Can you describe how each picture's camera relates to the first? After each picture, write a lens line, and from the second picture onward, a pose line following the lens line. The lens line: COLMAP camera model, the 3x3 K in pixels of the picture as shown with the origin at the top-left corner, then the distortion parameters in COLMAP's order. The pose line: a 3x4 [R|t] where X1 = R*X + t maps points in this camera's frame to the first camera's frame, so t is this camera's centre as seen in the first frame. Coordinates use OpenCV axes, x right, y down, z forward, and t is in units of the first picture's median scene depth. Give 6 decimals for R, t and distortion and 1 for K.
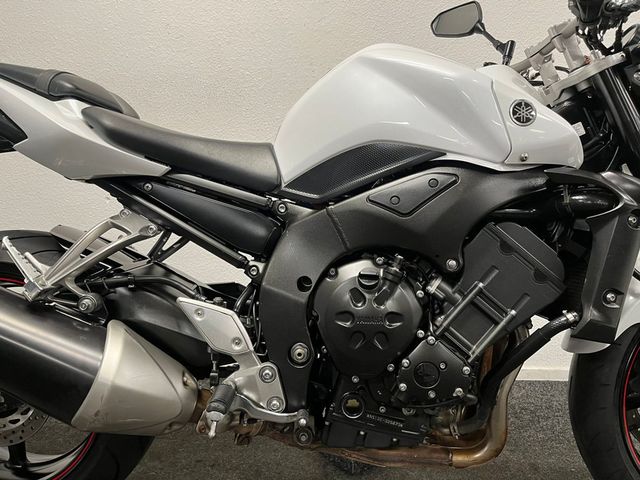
lens RADIAL K [[476.0, 0, 320.0], [0, 476.0, 240.0], [0, 0, 1]] dist [0.025290, -0.006337]
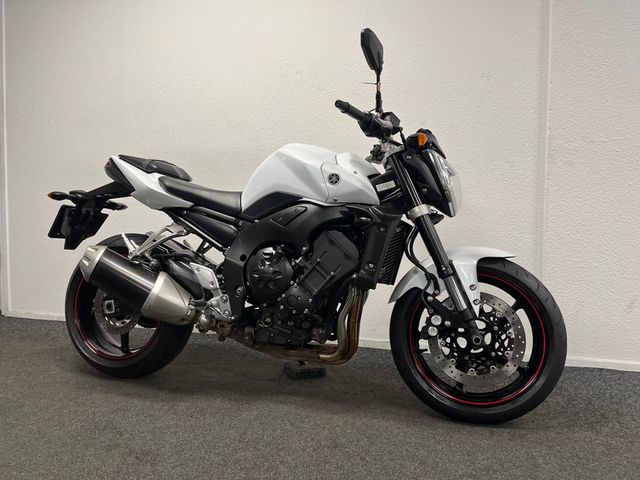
lens RADIAL K [[476.0, 0, 320.0], [0, 476.0, 240.0], [0, 0, 1]] dist [0.025290, -0.006337]
pose [[0.968050, 0.022955, -0.249703, 0.821499], [-0.043214, 0.996174, -0.075956, 0.158369], [0.247004, 0.084320, 0.965339, -0.968127]]
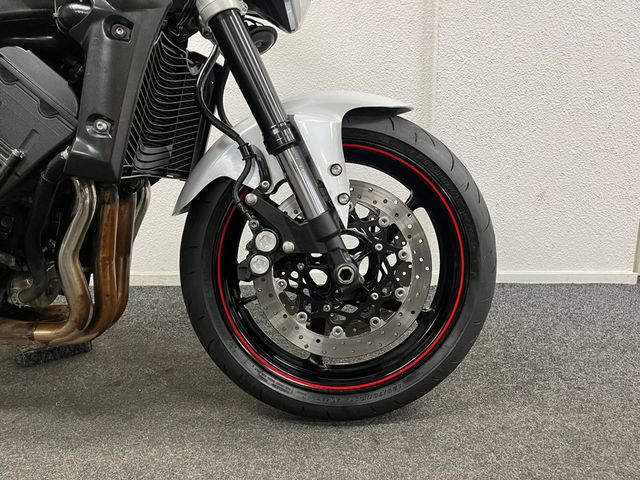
lens RADIAL K [[476.0, 0, 320.0], [0, 476.0, 240.0], [0, 0, 1]] dist [0.025290, -0.006337]
pose [[0.999536, -0.015041, 0.026498, 0.883960], [0.012446, 0.995351, 0.095507, 0.223661], [-0.027811, -0.095133, 0.995076, 0.103797]]
